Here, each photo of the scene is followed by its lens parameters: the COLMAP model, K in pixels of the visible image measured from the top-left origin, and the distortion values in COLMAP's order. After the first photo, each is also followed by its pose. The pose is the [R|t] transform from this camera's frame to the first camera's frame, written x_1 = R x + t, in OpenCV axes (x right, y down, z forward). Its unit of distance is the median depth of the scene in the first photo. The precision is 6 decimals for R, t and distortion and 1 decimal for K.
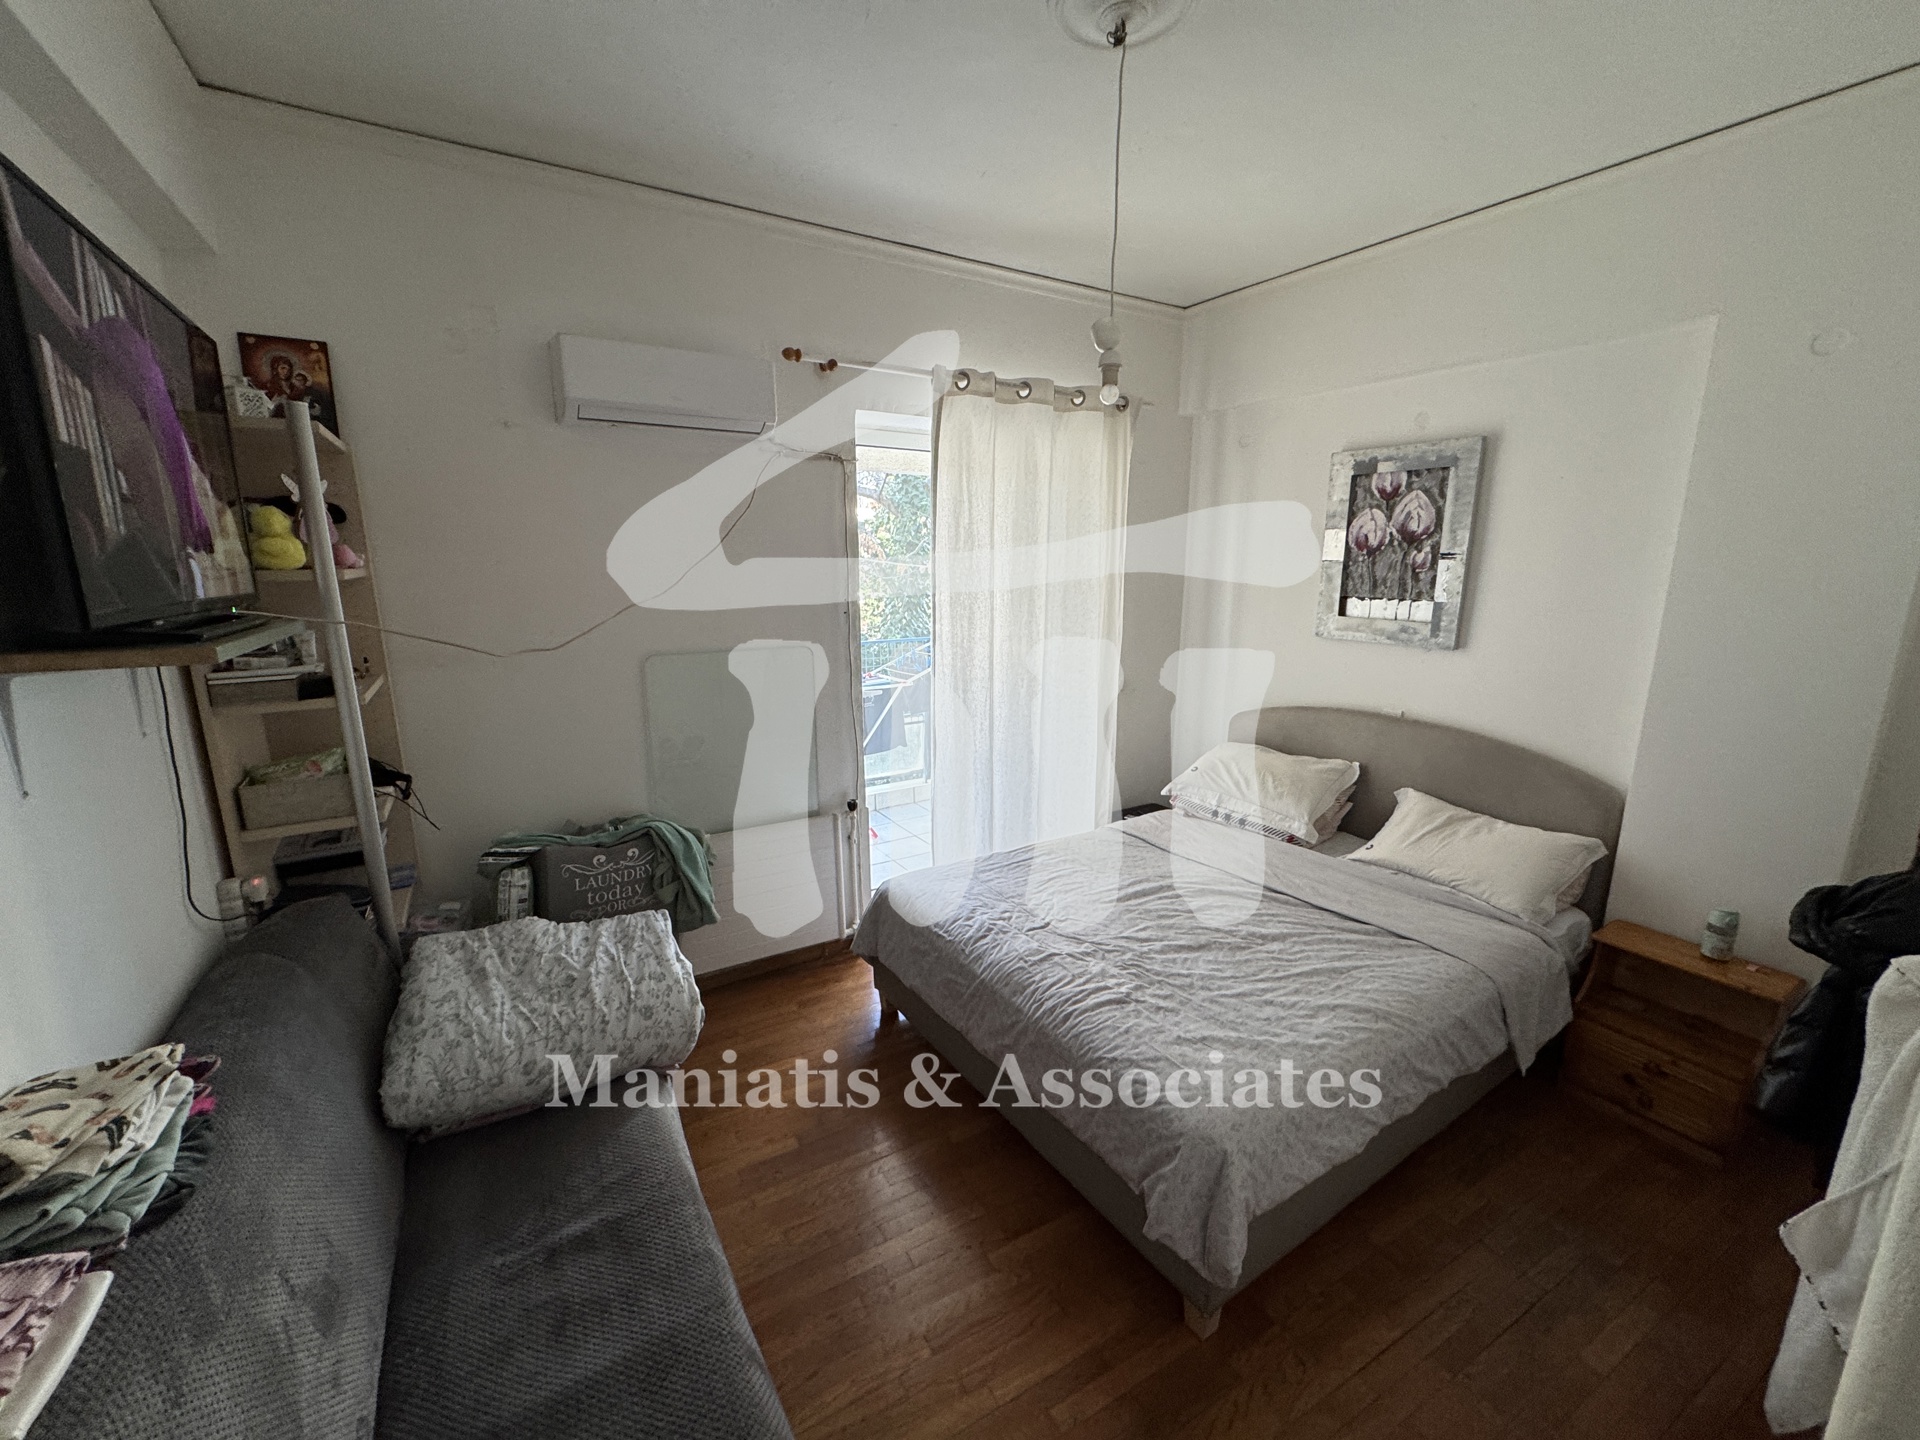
lens RADIAL K [[765.1, 0, 960.1], [0, 765.1, 720.0], [0, 0, 1]] dist [-0.002329, 0.000543]
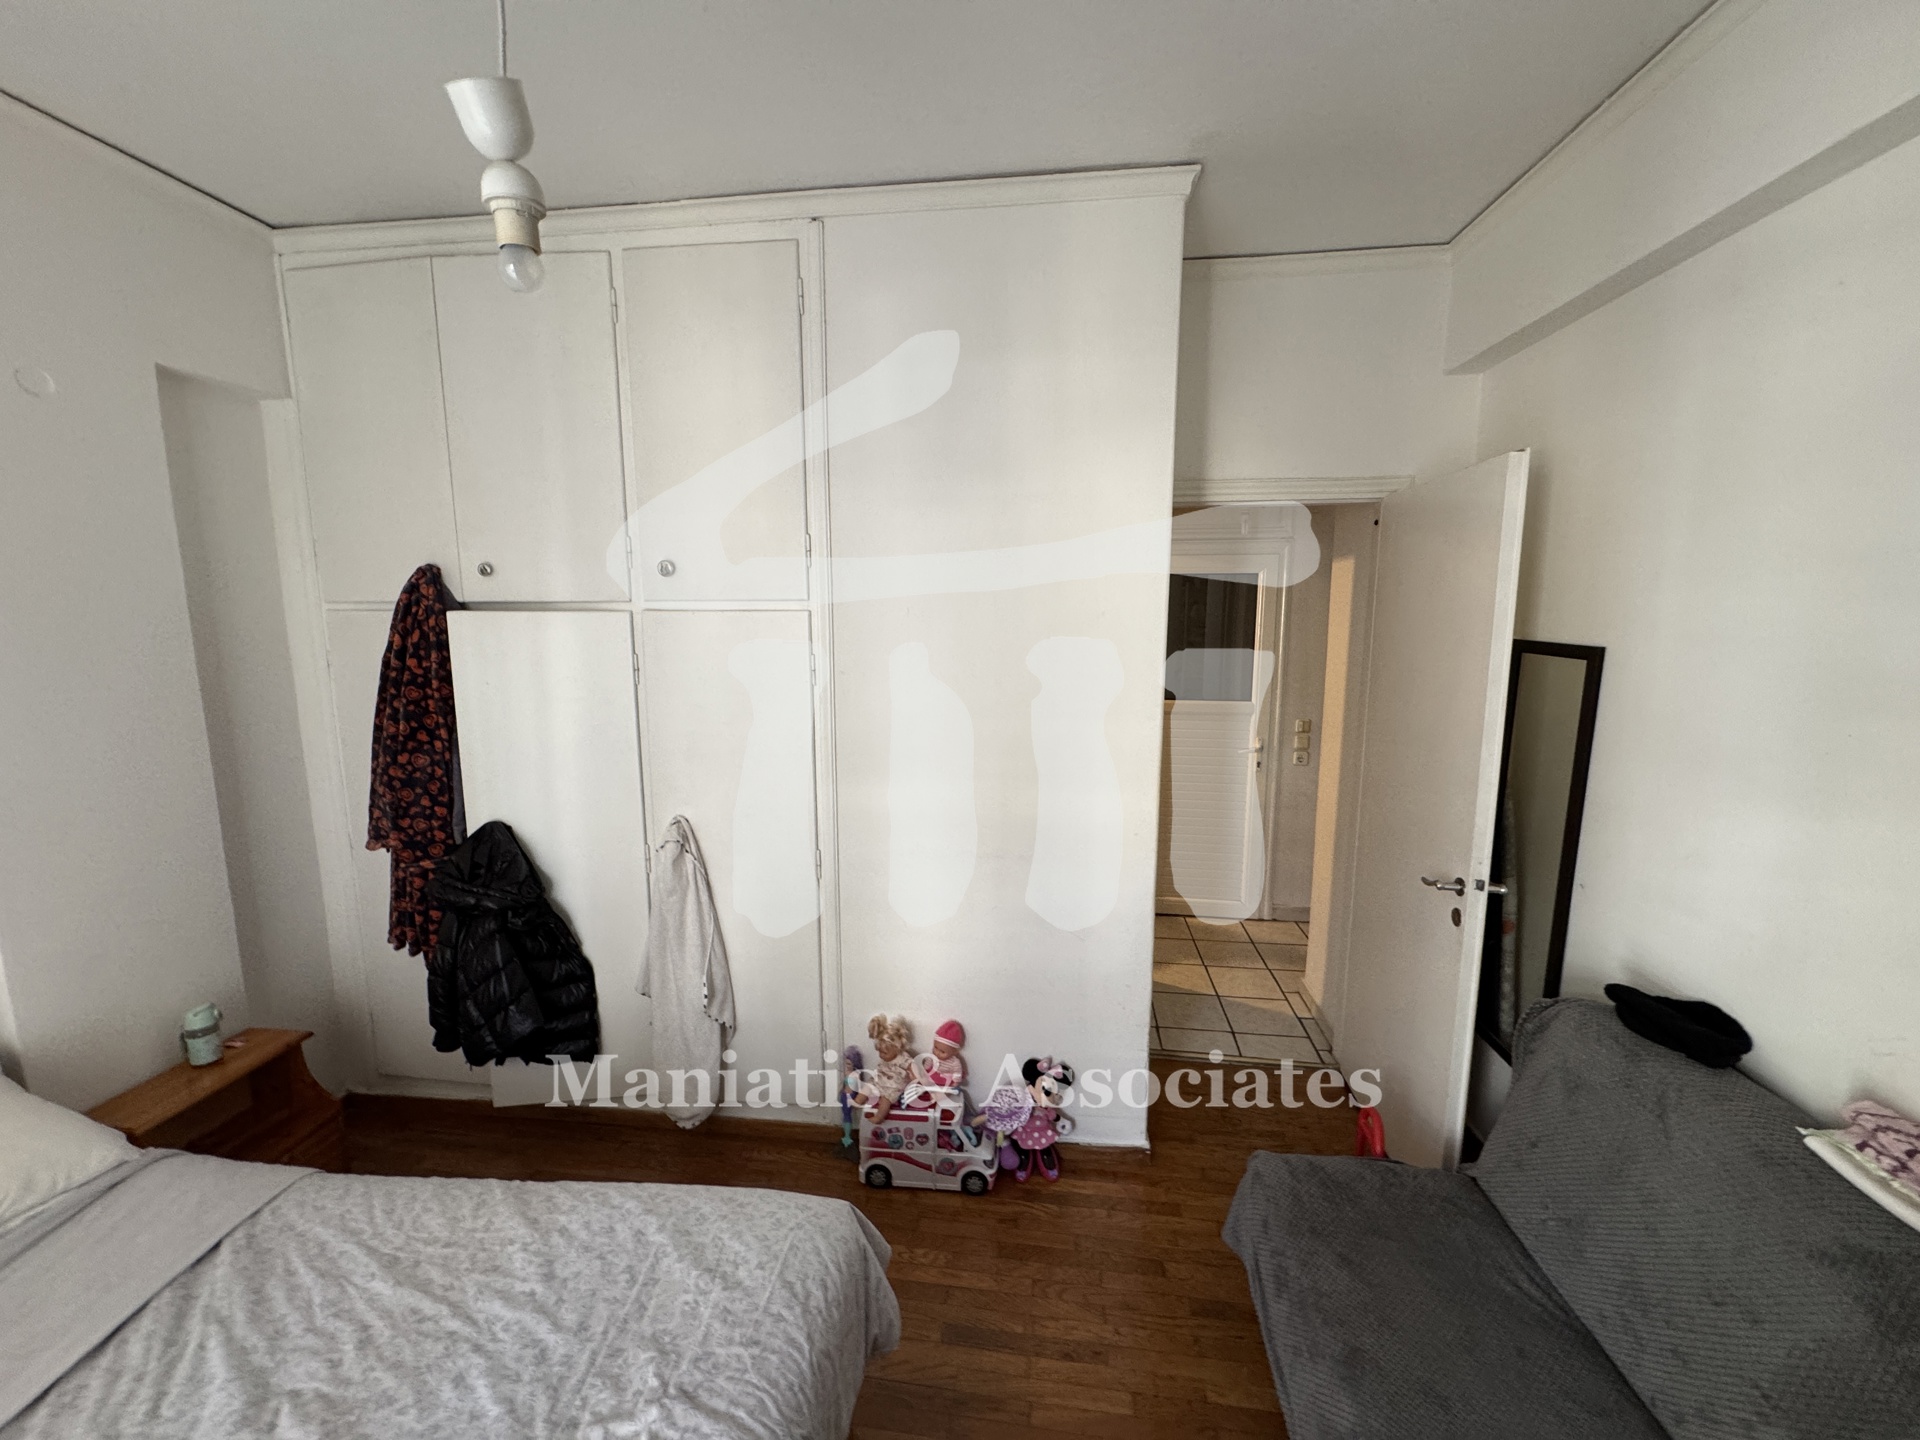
lens RADIAL K [[765.1, 0, 961.9], [0, 765.1, 719.4], [0, 0, 1]] dist [-0.002329, 0.000543]
pose [[-0.789534, -0.088182, 0.607339, -0.217616], [0.124915, 0.945816, 0.299715, -0.219650], [-0.600860, 0.312501, -0.735738, 0.947031]]
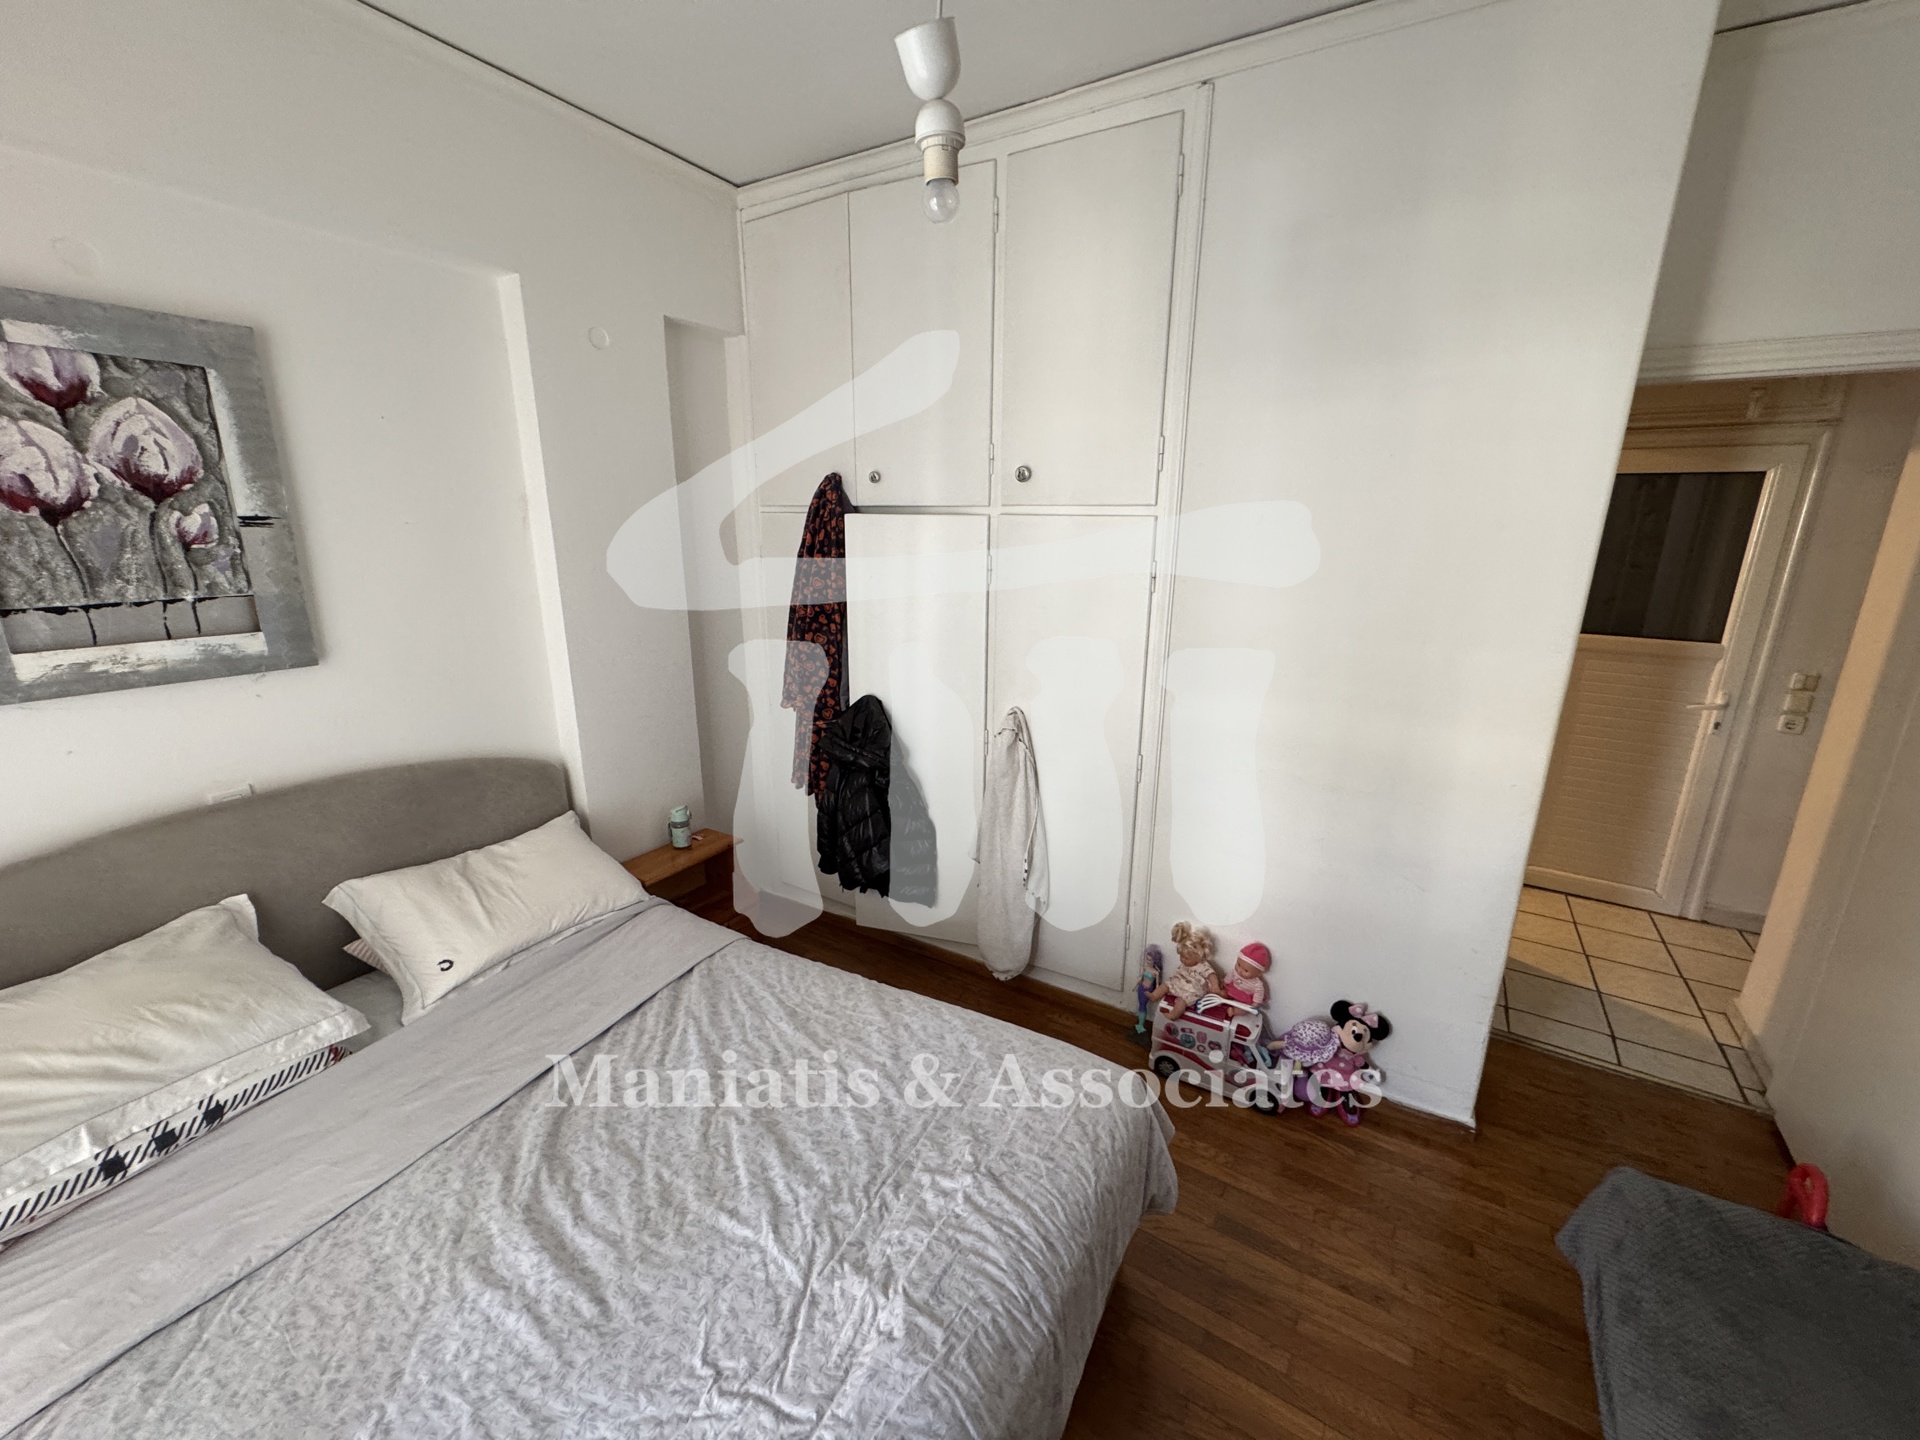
lens RADIAL K [[765.1, 0, 959.9], [0, 765.1, 720.1], [0, 0, 1]] dist [-0.002329, 0.000543]
pose [[-0.464234, -0.234071, 0.854223, -0.230872], [0.172255, 0.922173, 0.346303, -0.222590], [-0.868801, 0.307910, -0.387784, 0.971730]]
